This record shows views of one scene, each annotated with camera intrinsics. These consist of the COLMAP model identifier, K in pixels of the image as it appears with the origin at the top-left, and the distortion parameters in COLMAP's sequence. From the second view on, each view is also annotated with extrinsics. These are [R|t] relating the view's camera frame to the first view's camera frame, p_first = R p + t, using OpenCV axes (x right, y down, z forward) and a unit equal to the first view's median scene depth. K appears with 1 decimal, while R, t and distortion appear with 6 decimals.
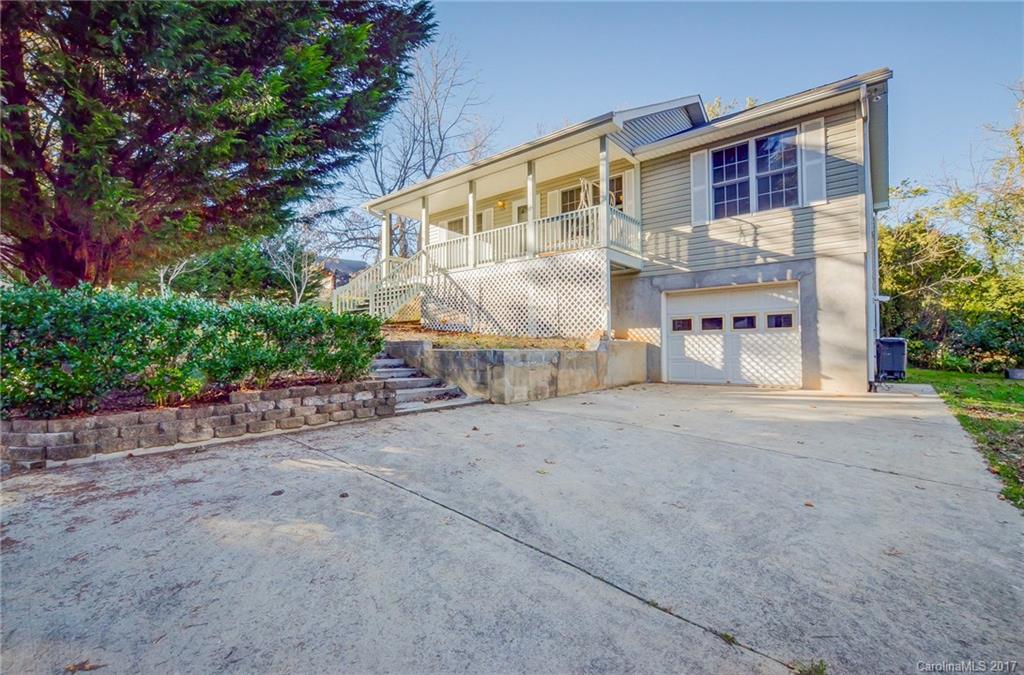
lens RADIAL K [[458.5, 0, 508.0], [0, 458.5, 343.7], [0, 0, 1]] dist [-0.014120, 0.001841]
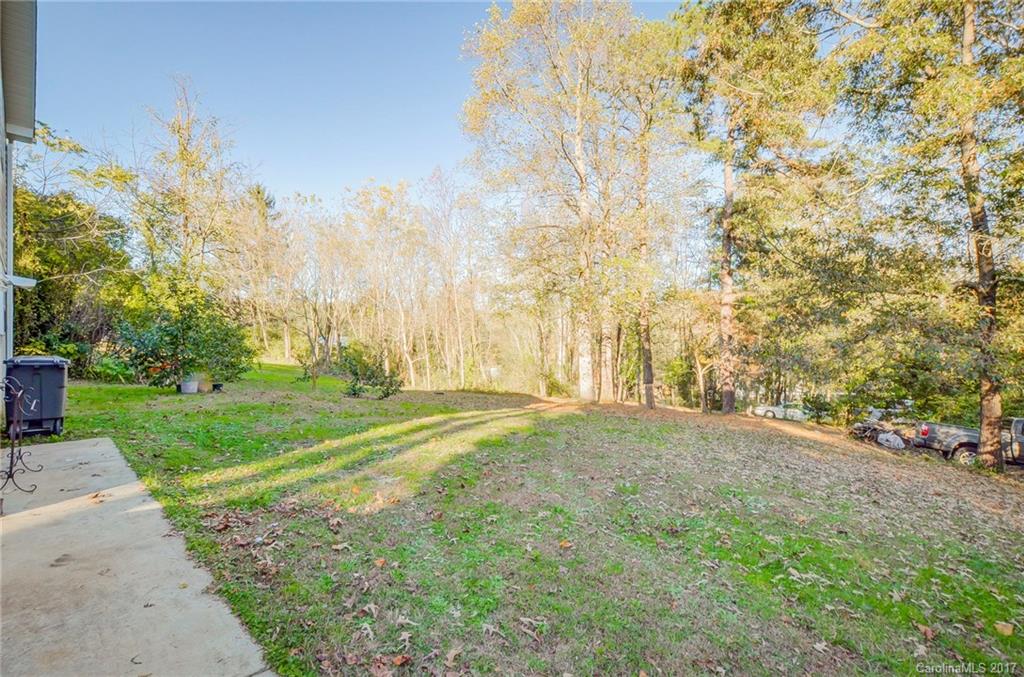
lens RADIAL K [[458.5, 0, 508.2], [0, 458.5, 341.0], [0, 0, 1]] dist [-0.014120, 0.001841]
pose [[0.053589, 0.000443, 0.998563, 0.199264], [-0.017533, 0.999846, 0.000497, -0.024804], [-0.998409, -0.017534, 0.053588, 0.244234]]
